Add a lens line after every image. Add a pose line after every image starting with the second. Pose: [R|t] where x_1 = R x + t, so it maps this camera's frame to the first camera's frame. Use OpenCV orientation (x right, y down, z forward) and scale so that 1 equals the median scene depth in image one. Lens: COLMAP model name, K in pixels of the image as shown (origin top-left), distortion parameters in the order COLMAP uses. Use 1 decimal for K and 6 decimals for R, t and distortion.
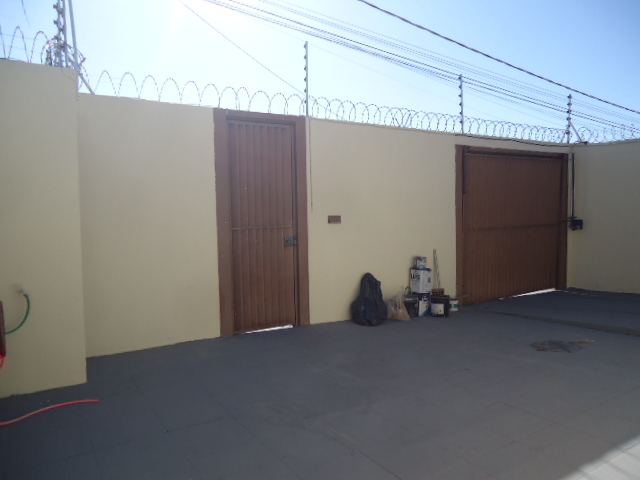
lens RADIAL K [[464.9, 0, 320.0], [0, 464.9, 240.0], [0, 0, 1]] dist [-0.006143, -0.002928]
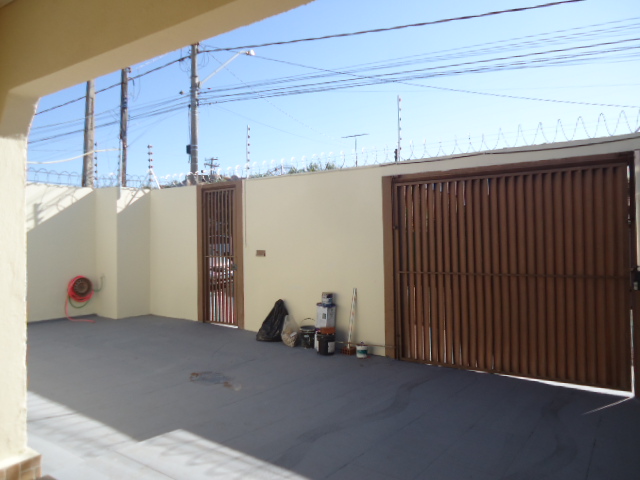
lens RADIAL K [[464.9, 0, 320.0], [0, 464.9, 240.0], [0, 0, 1]] dist [-0.006143, -0.002928]
pose [[0.391571, 0.011458, -0.920077, 1.177335], [-0.060907, 0.998052, -0.013492, -0.067408], [0.918130, 0.061322, 0.391506, 0.587652]]
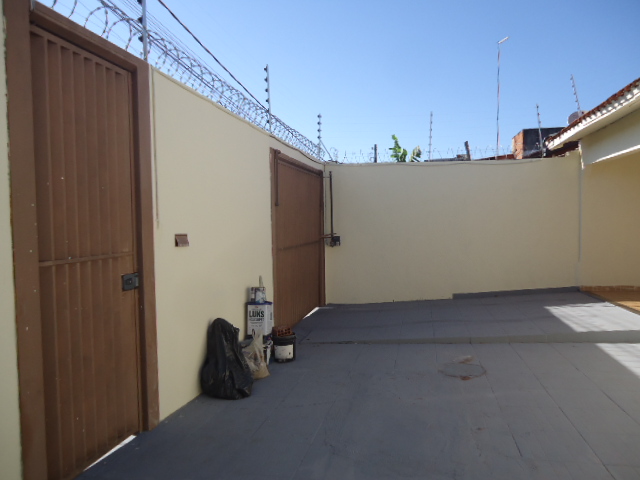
lens RADIAL K [[464.9, 0, 320.0], [0, 464.9, 240.0], [0, 0, 1]] dist [-0.006143, -0.002928]
pose [[0.709681, -0.022790, 0.704155, -0.251660], [0.054964, 0.998221, -0.023089, -0.018298], [-0.702376, 0.055089, 0.709671, 0.392612]]
